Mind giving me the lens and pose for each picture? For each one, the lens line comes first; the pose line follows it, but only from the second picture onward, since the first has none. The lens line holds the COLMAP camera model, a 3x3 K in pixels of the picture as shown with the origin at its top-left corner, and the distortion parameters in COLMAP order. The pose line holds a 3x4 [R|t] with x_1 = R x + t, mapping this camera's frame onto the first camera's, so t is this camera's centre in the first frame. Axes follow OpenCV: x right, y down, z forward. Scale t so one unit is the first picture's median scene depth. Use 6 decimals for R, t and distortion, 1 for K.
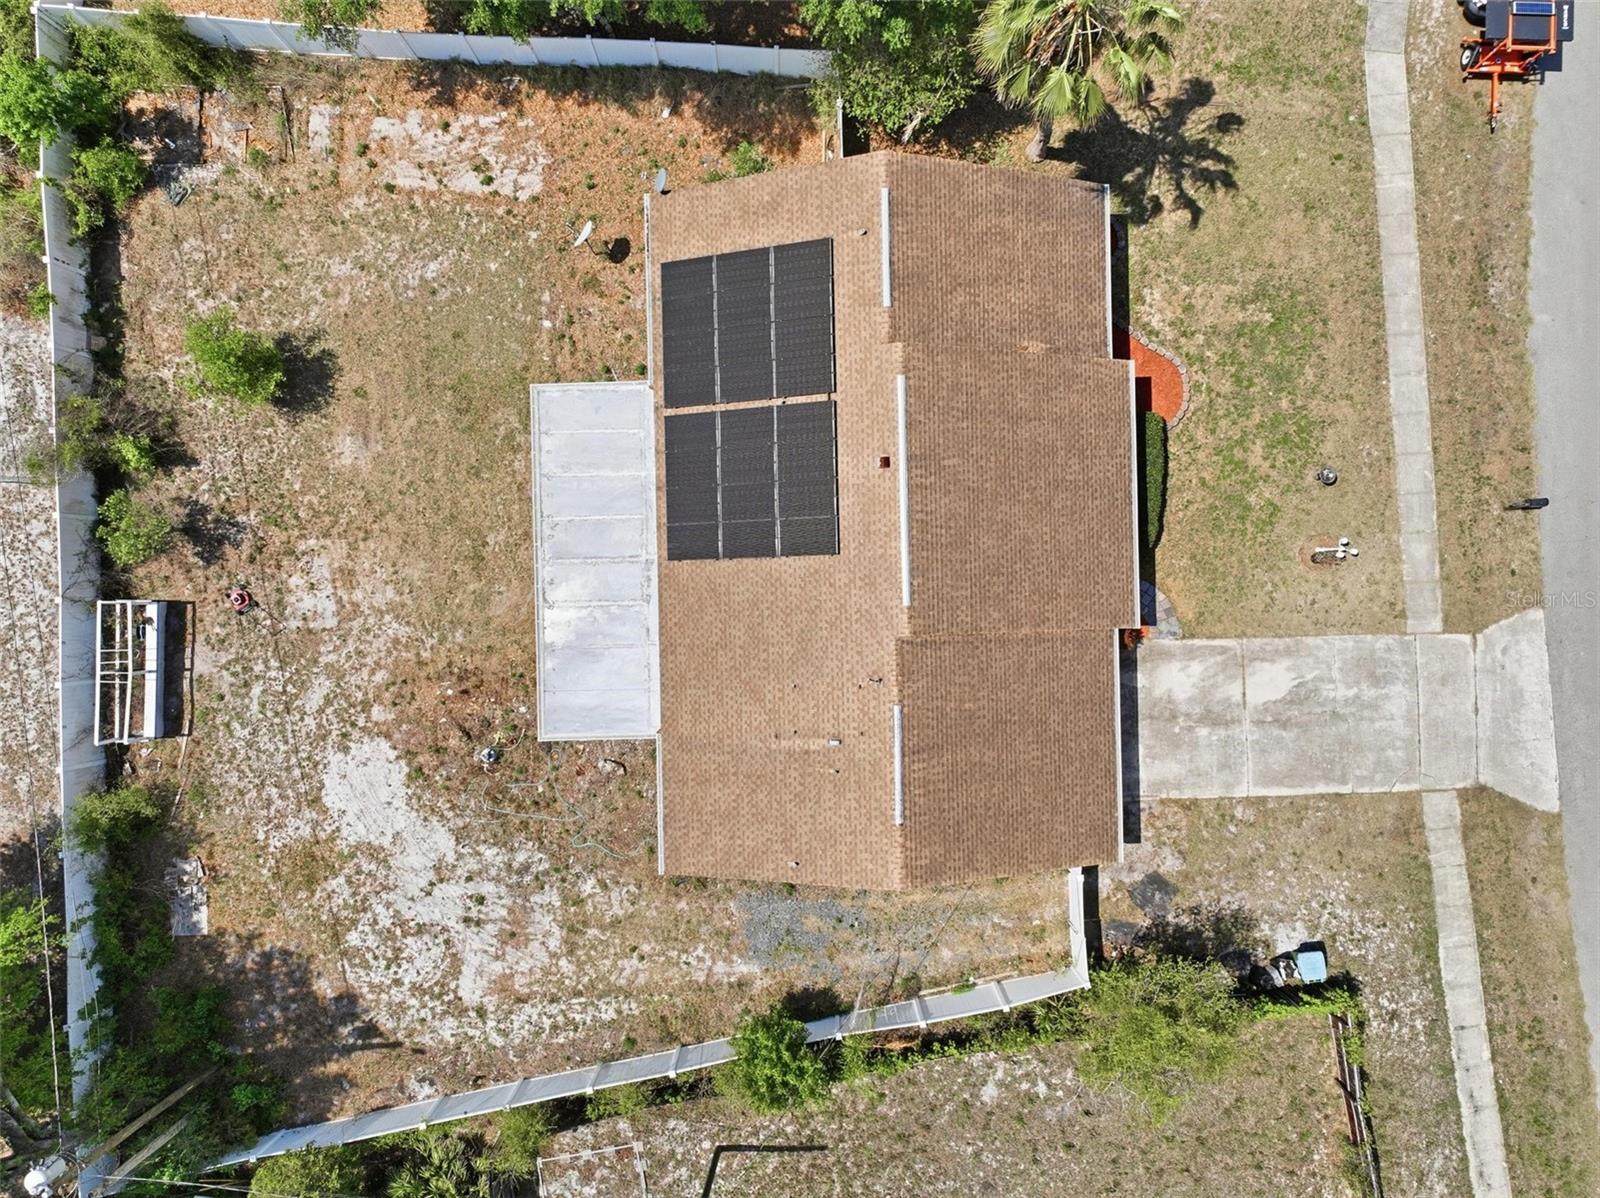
lens RADIAL K [[1138.3, 0, 798.5], [0, 1138.3, 603.5], [0, 0, 1]] dist [0.000099, 0.008501]
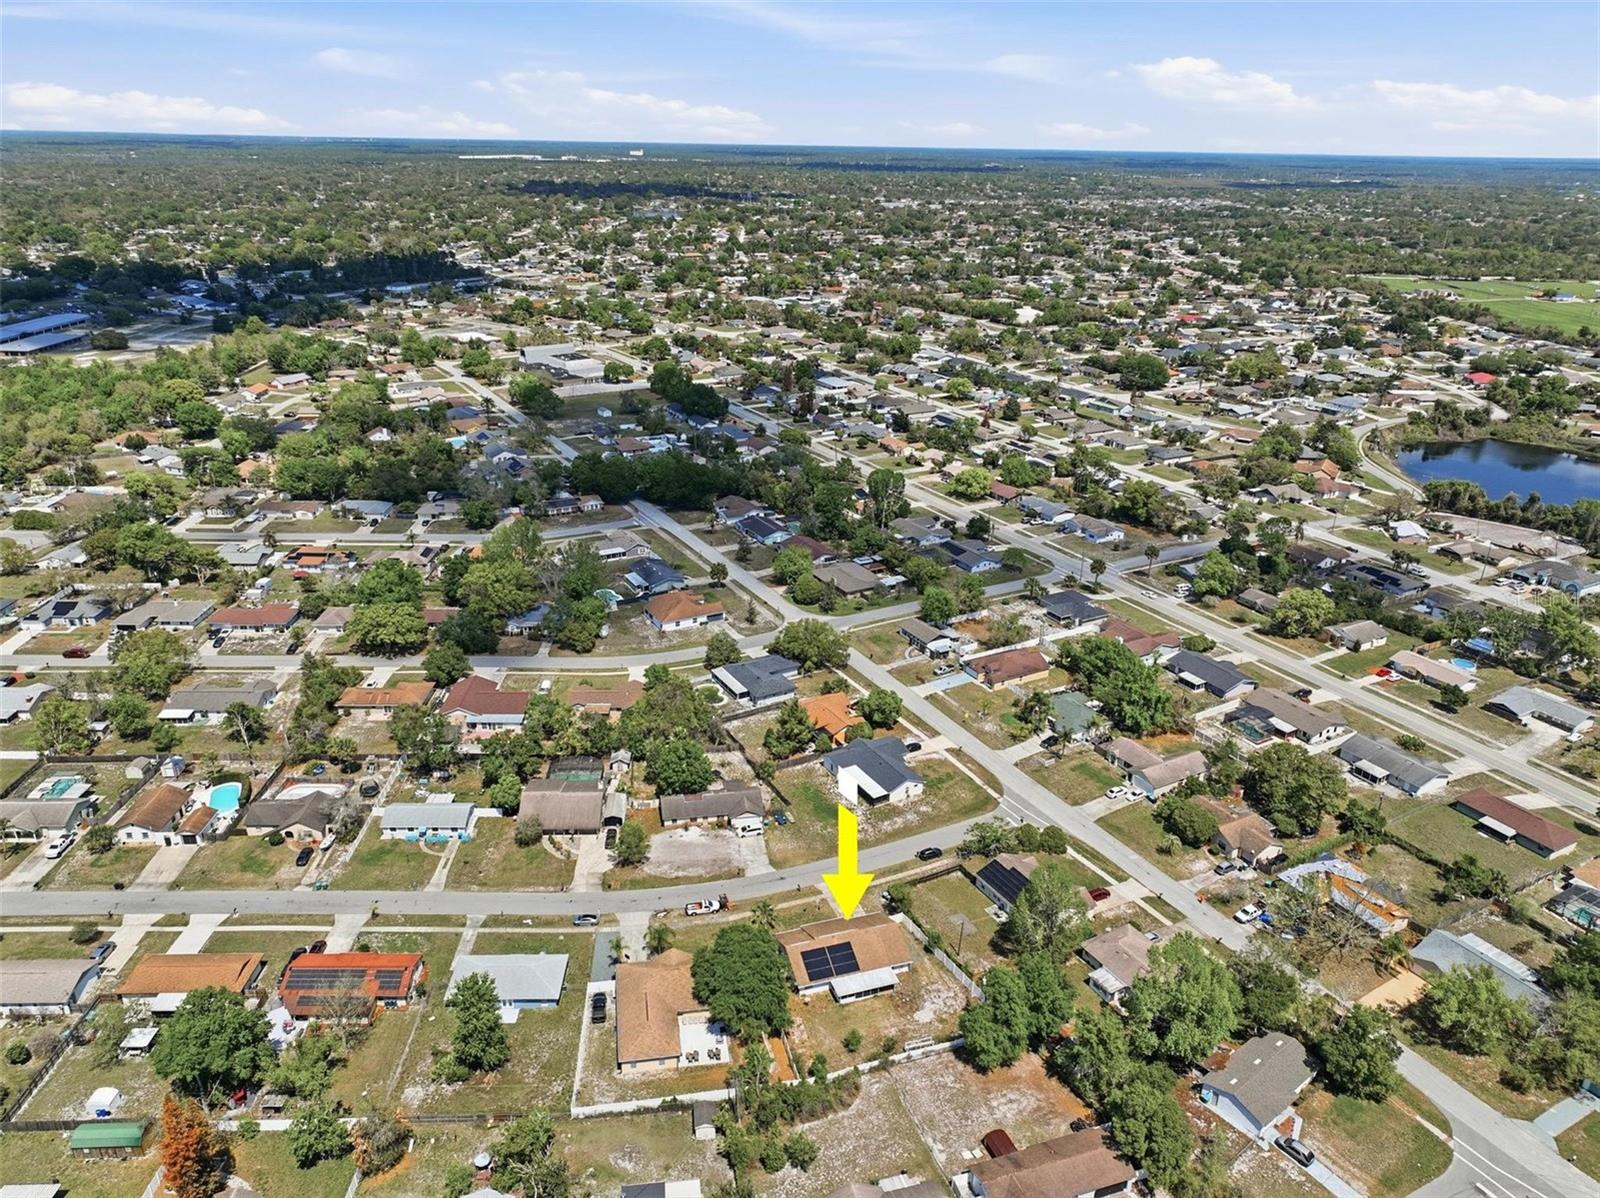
lens RADIAL K [[1138.3, 0, 796.4], [0, 1138.3, 597.2], [0, 0, 1]] dist [0.000099, 0.008501]
pose [[-0.304559, -0.369046, 0.878094, -3.937684], [0.952370, -0.103115, 0.286983, -1.622257], [-0.015366, 0.923673, 0.382873, -2.618961]]
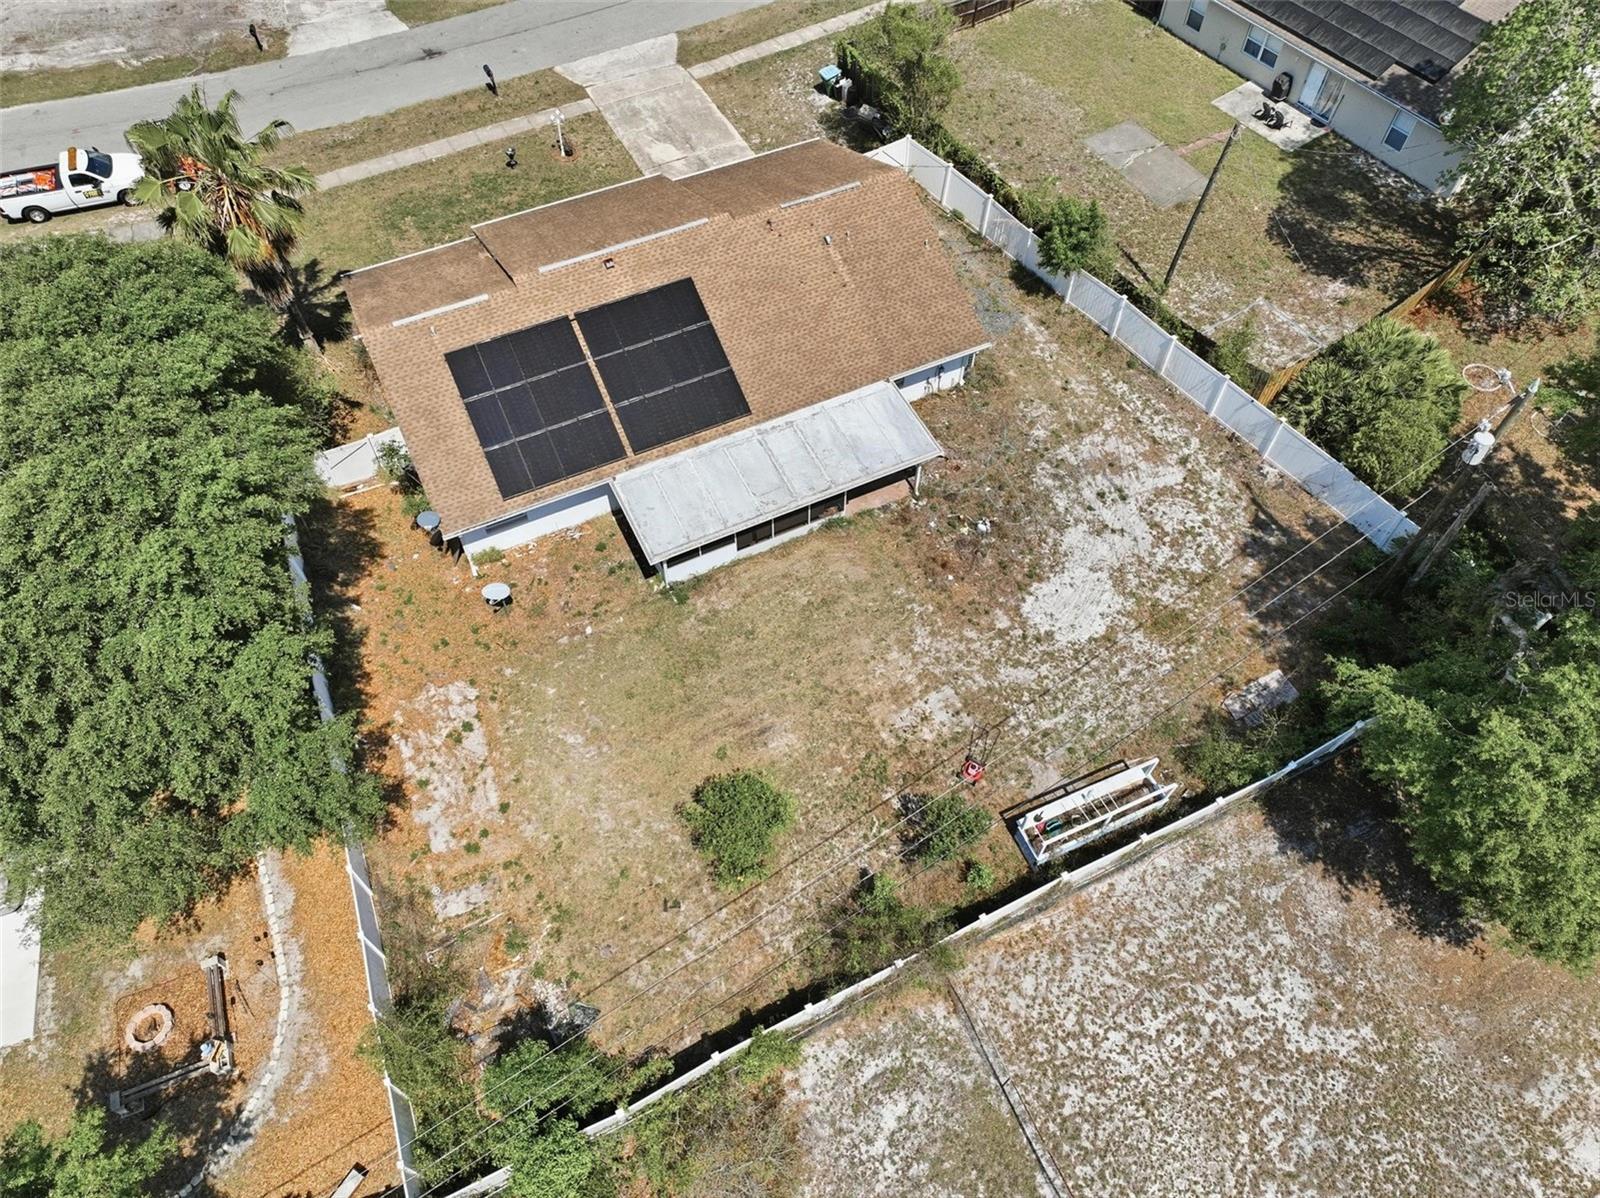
lens RADIAL K [[1138.3, 0, 800.0], [0, 1138.3, 599.1], [0, 0, 1]] dist [0.000099, 0.008501]
pose [[-0.419160, -0.755009, 0.504248, -0.796852], [0.907872, -0.343327, 0.240614, -0.310806], [-0.008543, 0.558649, 0.829360, 0.136527]]
